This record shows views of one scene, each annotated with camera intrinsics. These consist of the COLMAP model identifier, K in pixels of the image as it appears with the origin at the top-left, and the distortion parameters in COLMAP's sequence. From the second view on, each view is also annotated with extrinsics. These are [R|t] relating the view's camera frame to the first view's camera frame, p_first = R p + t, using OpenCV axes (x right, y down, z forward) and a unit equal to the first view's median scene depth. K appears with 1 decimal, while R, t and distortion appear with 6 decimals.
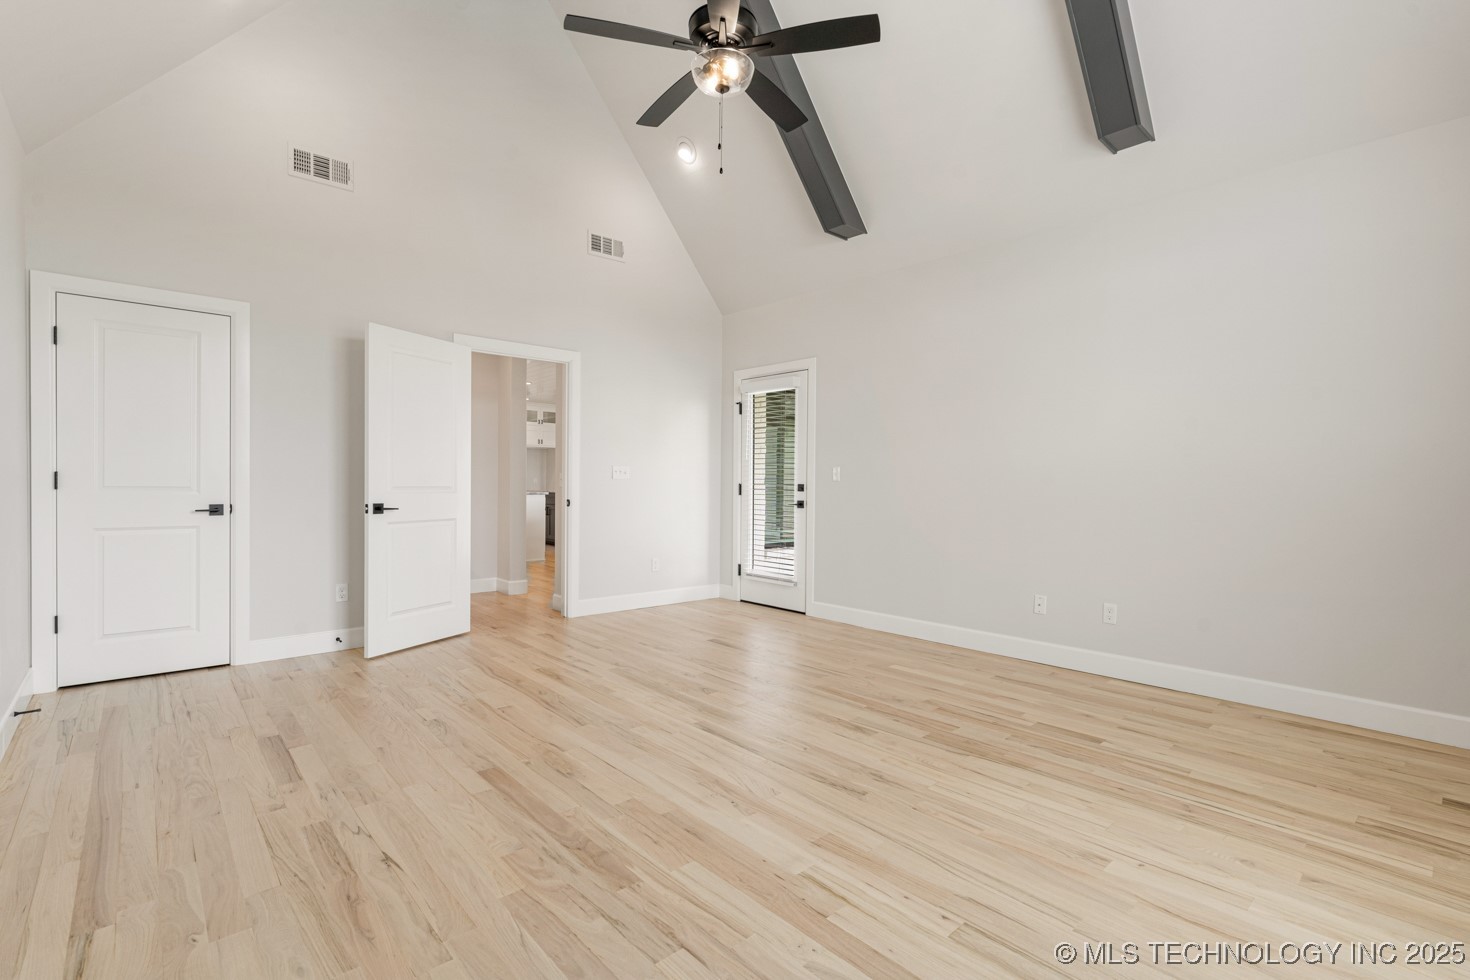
lens RADIAL K [[667.1, 0, 733.1], [0, 667.1, 489.2], [0, 0, 1]] dist [0.000343, 0.000791]
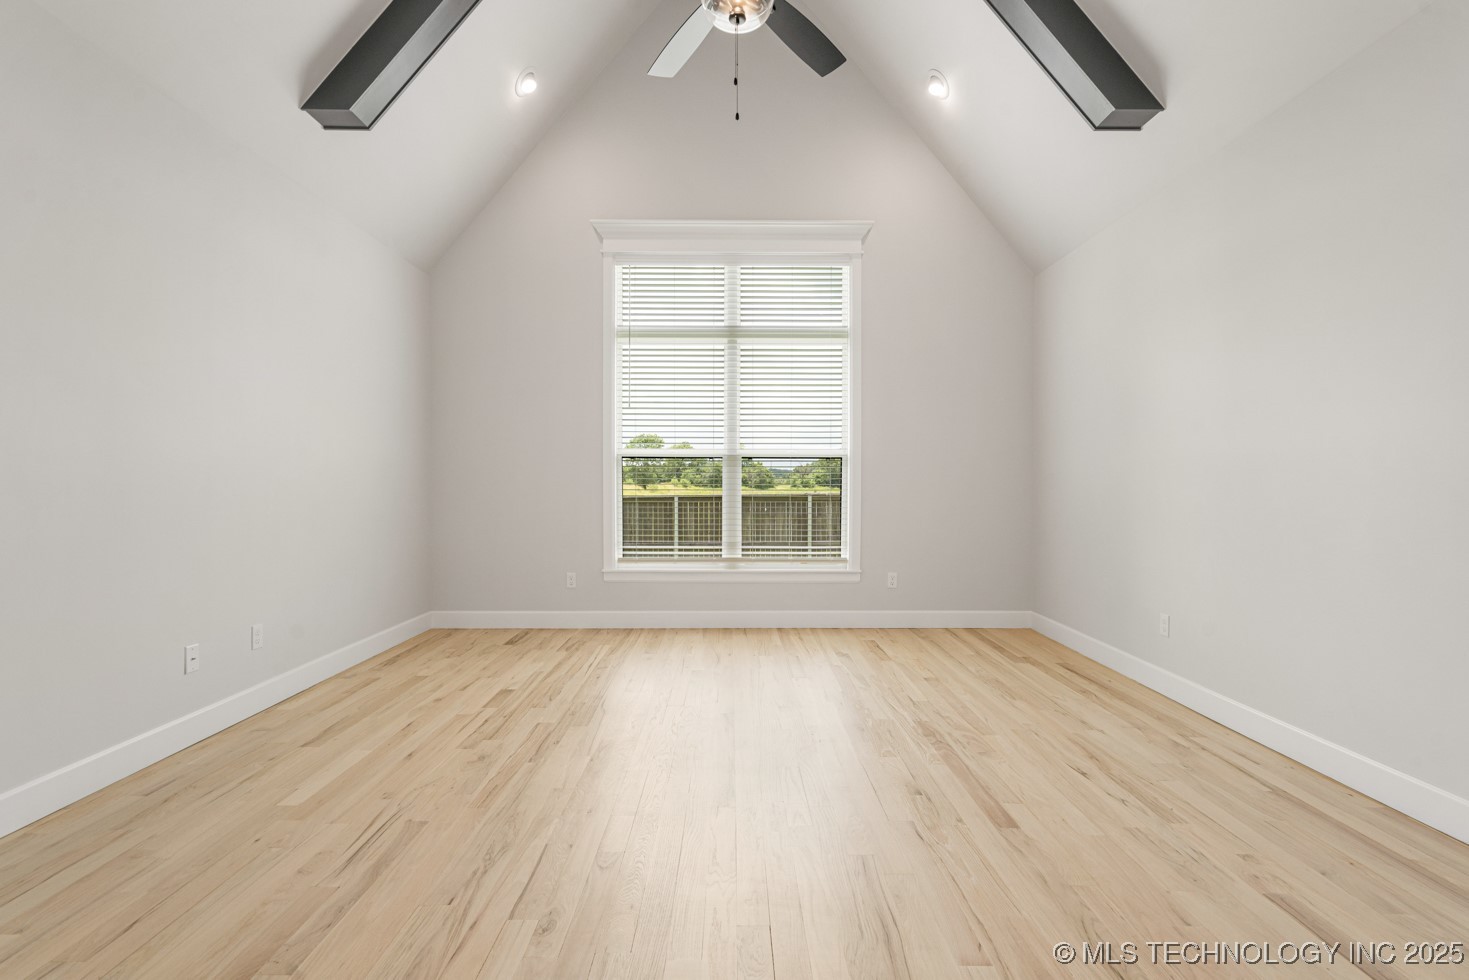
lens RADIAL K [[666.6, 0, 734.4], [0, 666.6, 485.6], [0, 0, 1]] dist [0.000343, 0.000791]
pose [[-0.745668, -0.010031, 0.666242, -0.702791], [-0.001254, 0.999906, 0.013652, -0.025507], [-0.666316, 0.009344, -0.745611, 1.951123]]
